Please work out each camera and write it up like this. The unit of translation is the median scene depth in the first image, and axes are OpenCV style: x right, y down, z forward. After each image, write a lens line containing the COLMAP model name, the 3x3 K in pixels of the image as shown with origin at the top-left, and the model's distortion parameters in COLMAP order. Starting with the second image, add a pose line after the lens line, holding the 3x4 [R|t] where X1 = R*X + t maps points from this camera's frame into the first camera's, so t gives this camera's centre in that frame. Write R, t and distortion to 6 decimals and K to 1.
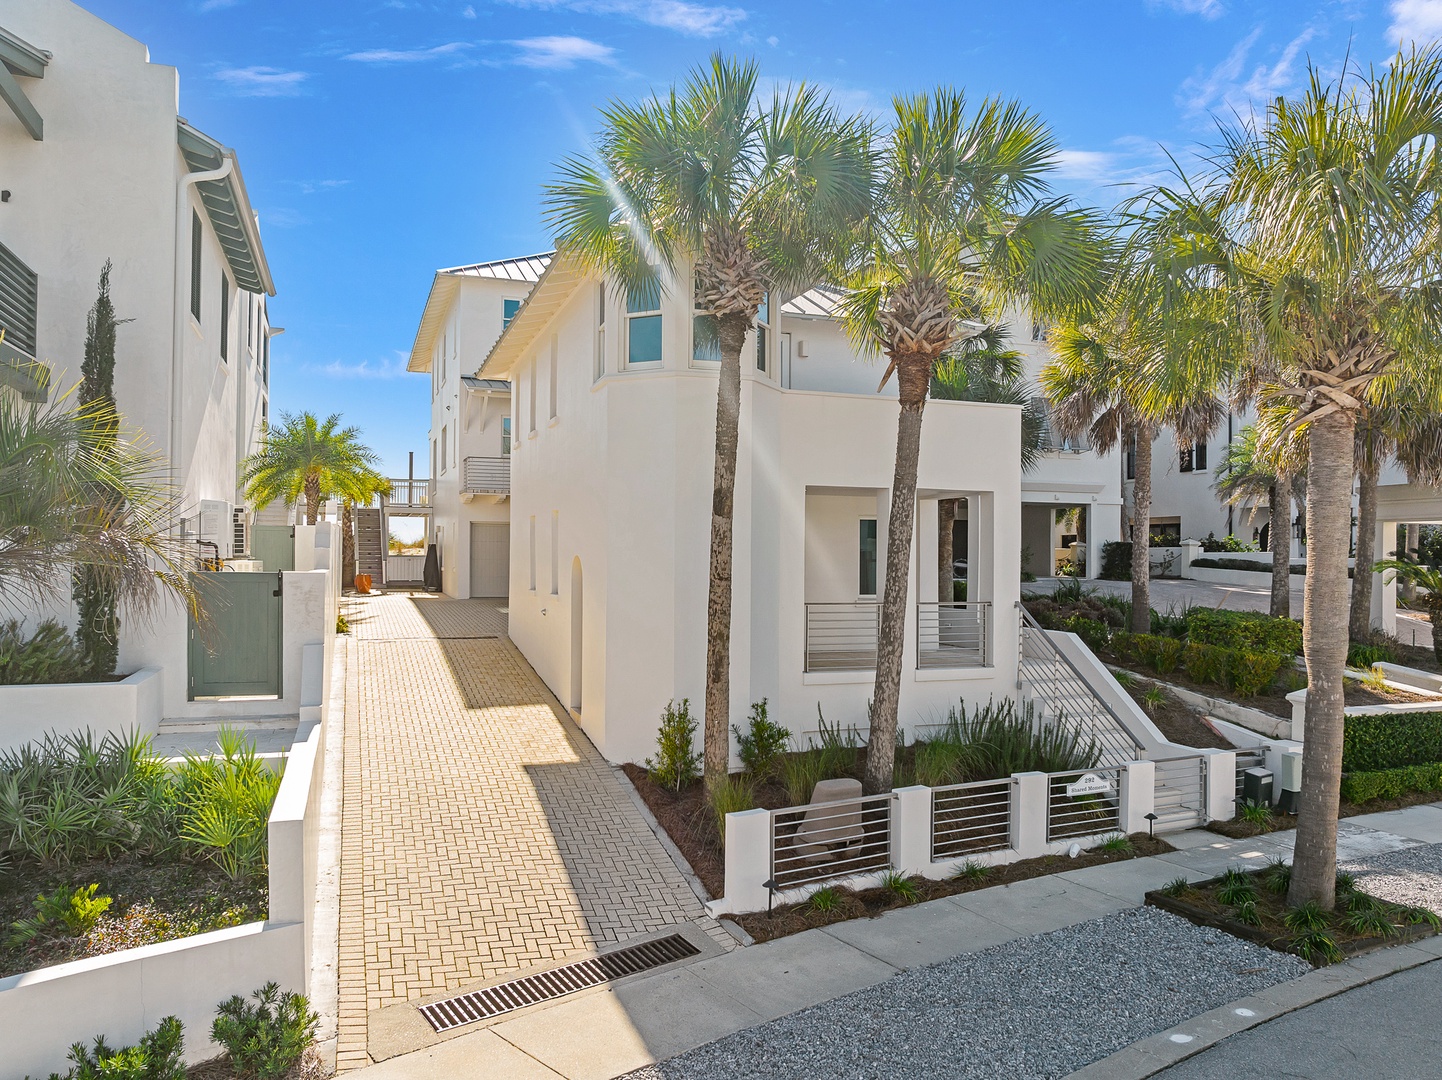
lens RADIAL K [[1067.7, 0, 708.9], [0, 1067.7, 558.0], [0, 0, 1]] dist [-0.037311, 0.004538]
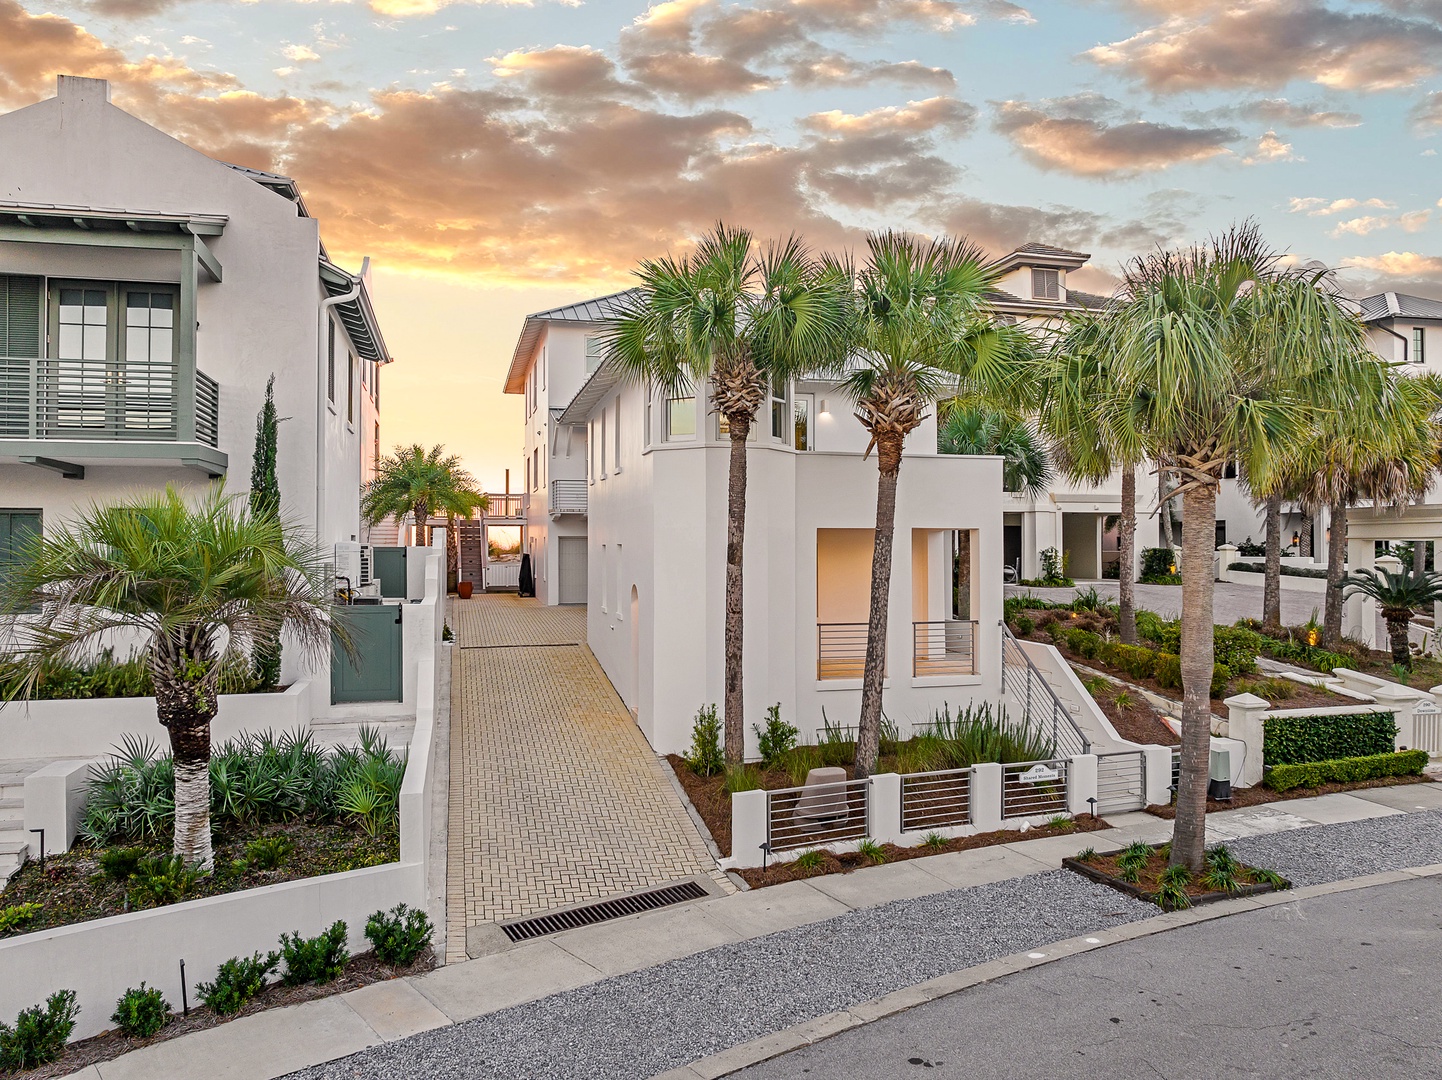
lens RADIAL K [[1067.7, 0, 733.1], [0, 1067.7, 543.4], [0, 0, 1]] dist [-0.037311, 0.004538]
pose [[0.997606, -0.008188, -0.068665, 0.096274], [0.008012, 0.999964, -0.002830, -0.058785], [0.068685, 0.002273, 0.997636, -0.282658]]
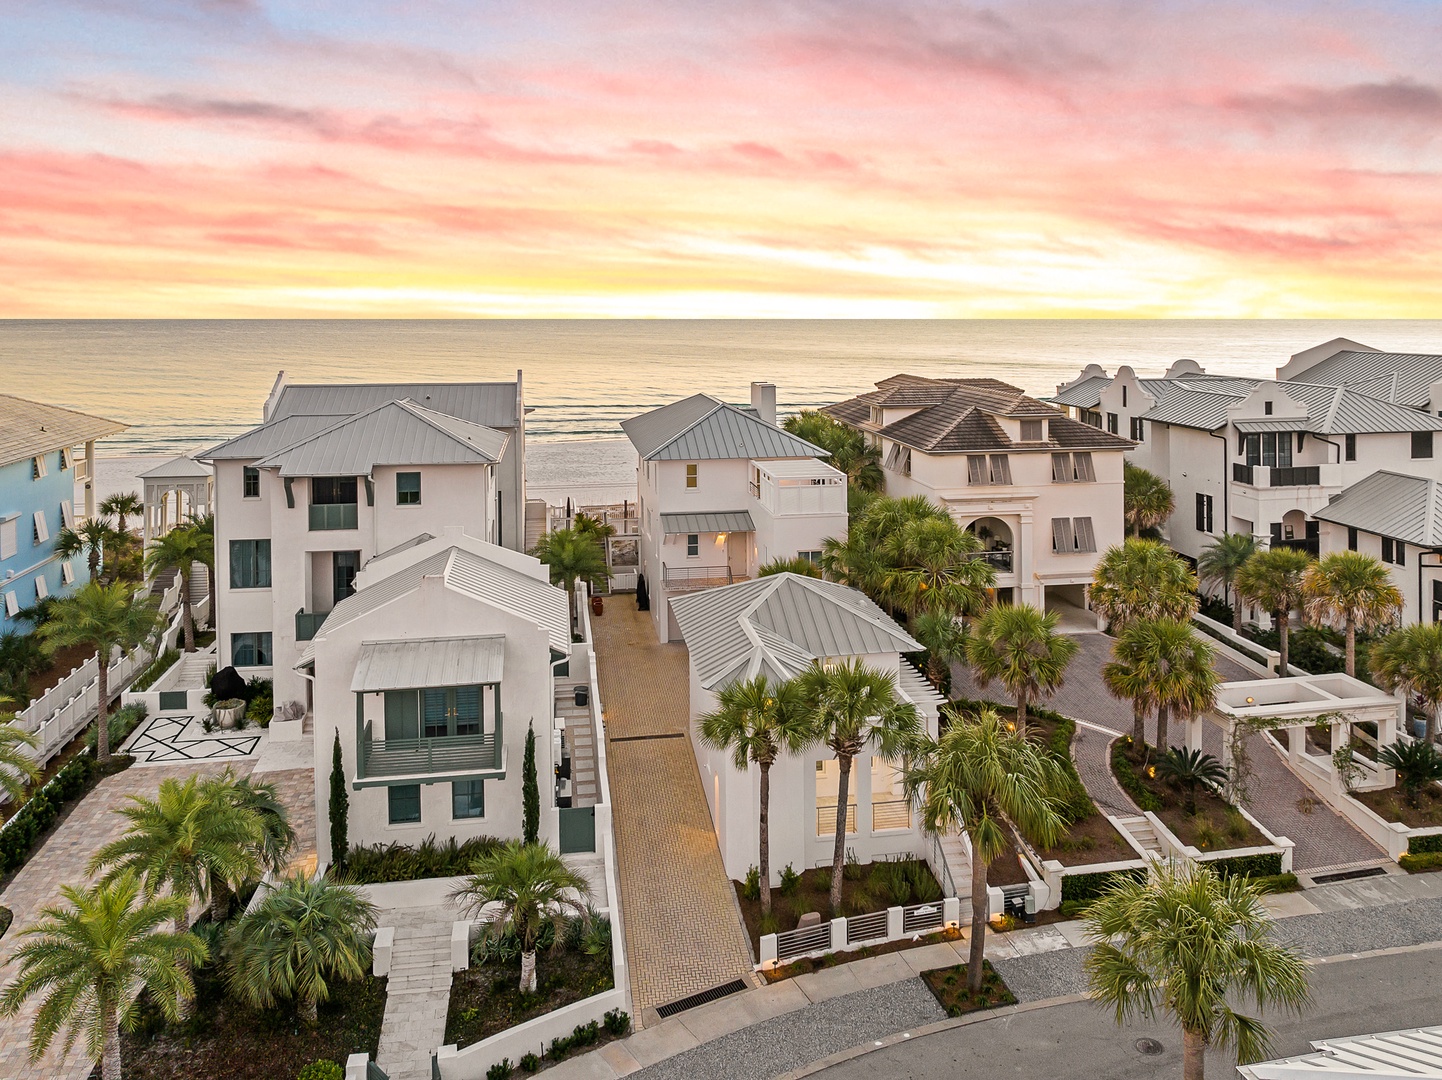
lens RADIAL K [[1067.7, 0, 731.1], [0, 1067.7, 536.3], [0, 0, 1]] dist [-0.037311, 0.004538]
pose [[0.986741, 0.021661, -0.160852, 0.318772], [0.007740, 0.983647, 0.179941, -1.130713], [0.162119, -0.178800, 0.970437, -1.337427]]
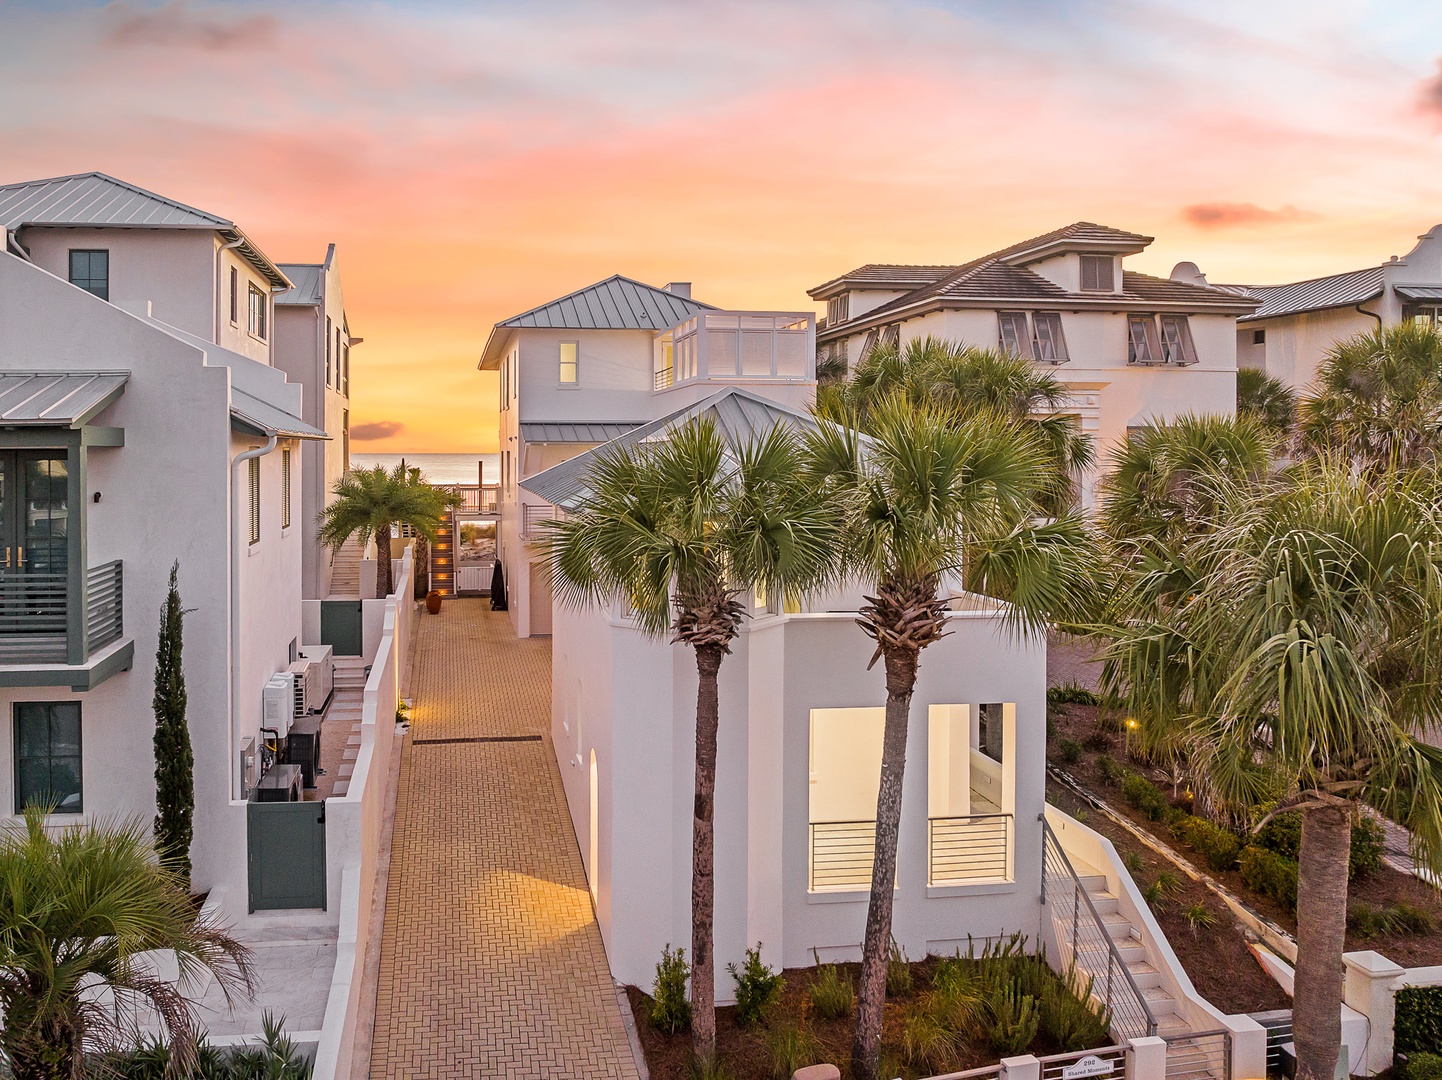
lens RADIAL K [[1127.0, 0, 547.1], [0, 1127.0, 464.5], [0, 0, 1]] dist [-0.059378, 0.020759]
pose [[0.972513, -0.004993, -0.232794, 0.117661], [0.007407, 0.999927, 0.009497, -0.386584], [0.232730, -0.010961, 0.972480, -0.109178]]
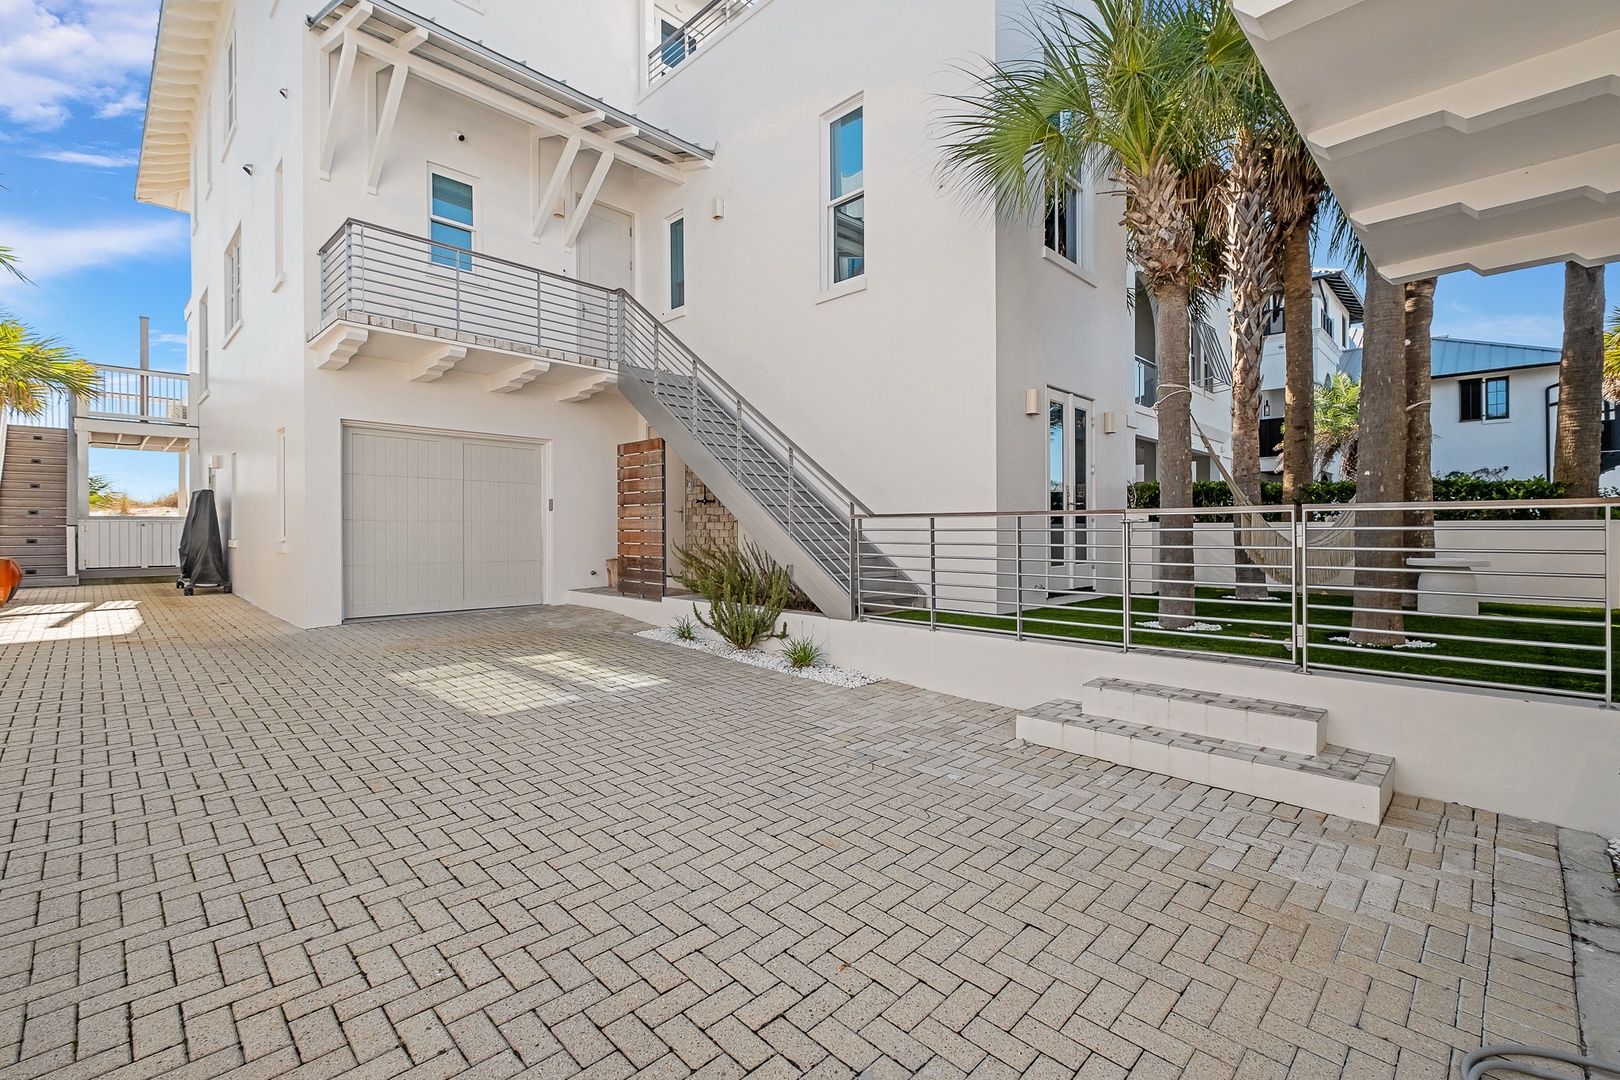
lens RADIAL K [[705.4, 0, 808.9], [0, 705.4, 536.1], [0, 0, 1]] dist [-0.002321, -0.003447]
pose [[0.890538, 0.000357, 0.454909, -0.536917], [-0.003159, 0.999980, 0.005398, 0.015157], [-0.454898, -0.006244, 0.890522, 1.985432]]
